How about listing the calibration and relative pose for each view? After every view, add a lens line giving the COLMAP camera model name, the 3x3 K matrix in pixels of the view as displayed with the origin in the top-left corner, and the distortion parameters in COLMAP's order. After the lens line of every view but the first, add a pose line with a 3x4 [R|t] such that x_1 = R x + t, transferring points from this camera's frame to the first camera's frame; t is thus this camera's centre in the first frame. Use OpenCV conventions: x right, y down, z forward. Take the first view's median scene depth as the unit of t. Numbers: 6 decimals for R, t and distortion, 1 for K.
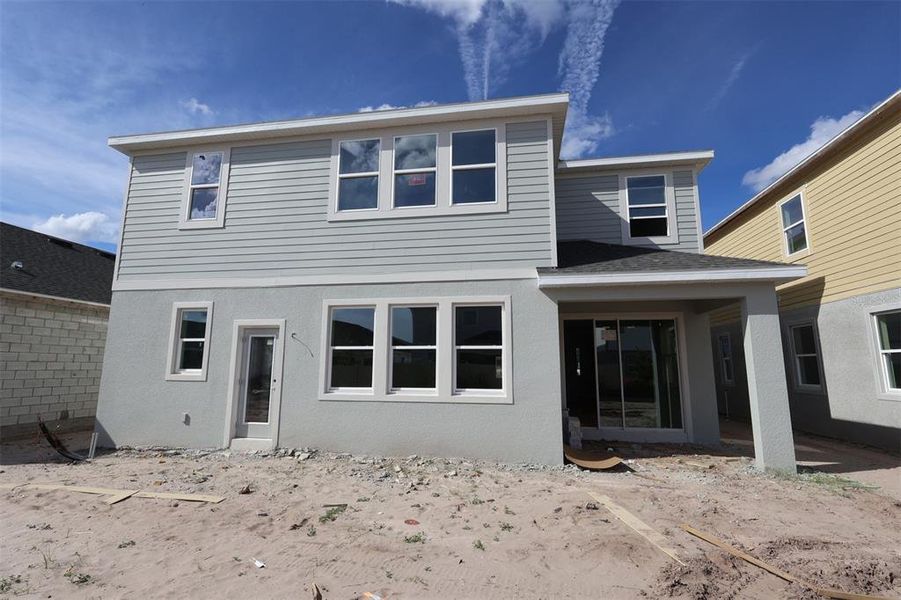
lens RADIAL K [[414.4, 0, 450.5], [0, 414.4, 300.0], [0, 0, 1]] dist [-0.003153, -0.000292]
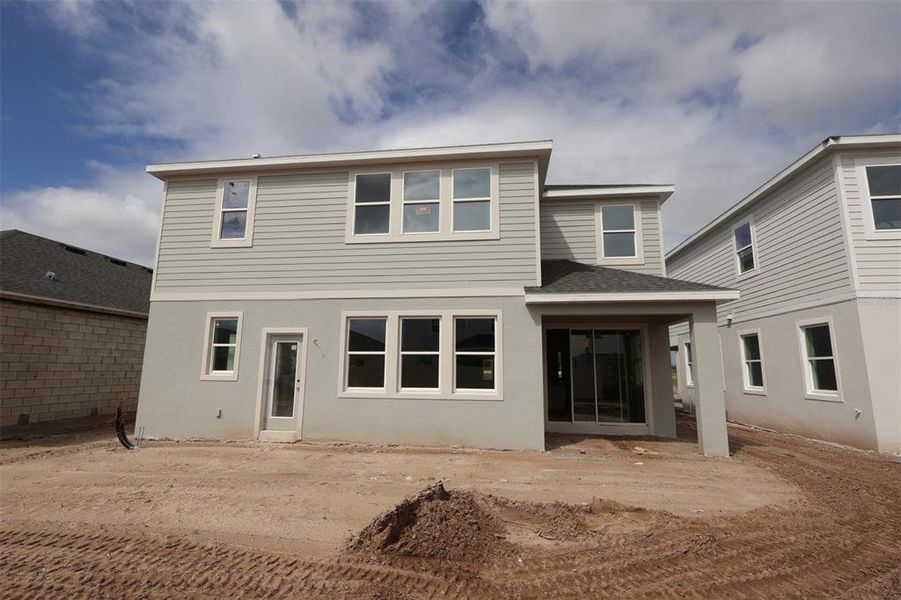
lens RADIAL K [[412.9, 0, 450.5], [0, 412.9, 300.0], [0, 0, 1]] dist [-0.000205, -0.000231]
pose [[0.999376, 0.009770, 0.033930, -0.040340], [-0.009559, 0.999934, -0.006376, -0.027253], [-0.033990, 0.006047, 0.999404, -0.165939]]
